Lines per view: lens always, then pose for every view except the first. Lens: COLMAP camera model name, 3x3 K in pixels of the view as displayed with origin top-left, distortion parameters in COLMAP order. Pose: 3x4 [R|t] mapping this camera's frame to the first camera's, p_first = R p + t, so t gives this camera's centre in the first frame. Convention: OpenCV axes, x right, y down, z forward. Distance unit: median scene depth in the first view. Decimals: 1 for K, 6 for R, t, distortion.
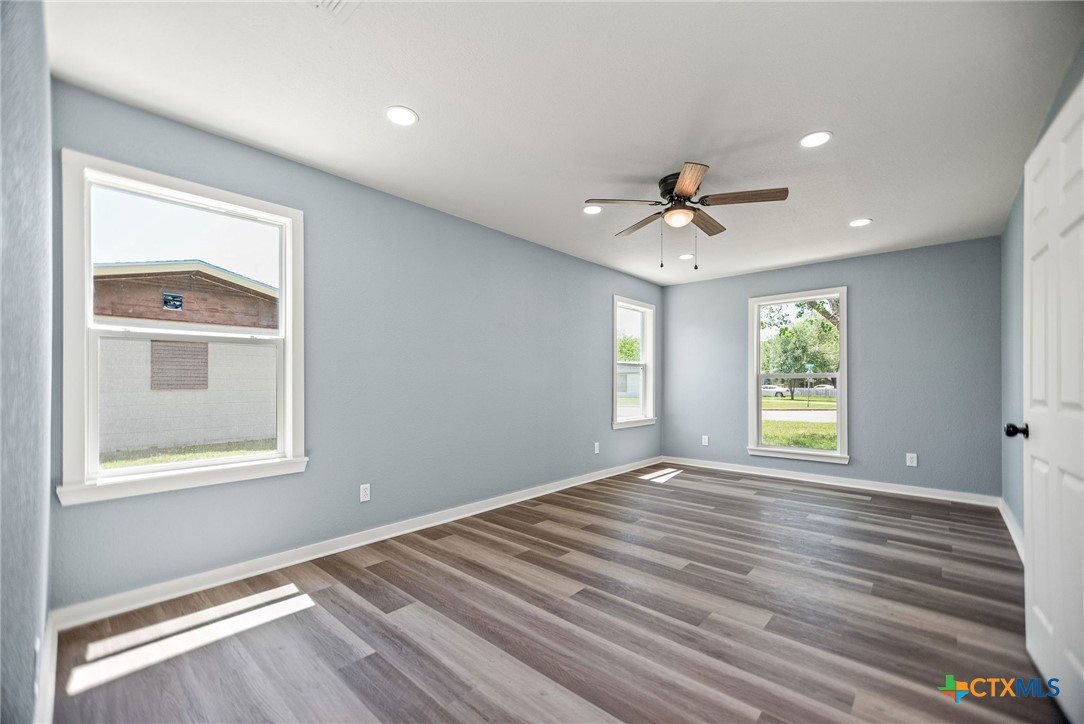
lens RADIAL K [[450.1, 0, 528.6], [0, 450.1, 389.1], [0, 0, 1]] dist [-0.003992, 0.002293]
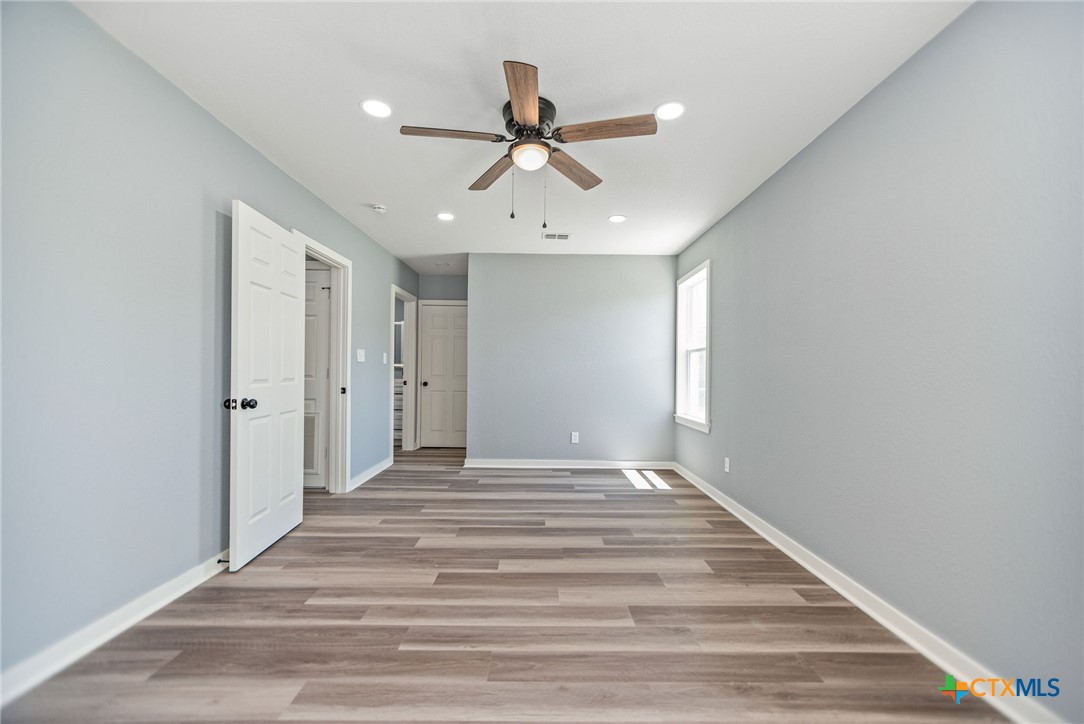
lens RADIAL K [[450.1, 0, 543.4], [0, 450.1, 362.5], [0, 0, 1]] dist [-0.003992, 0.002293]
pose [[-0.724496, -0.021116, -0.688955, 0.949007], [-0.017862, 0.999770, -0.011858, -0.020330], [0.689047, 0.003715, -0.724707, 1.766001]]
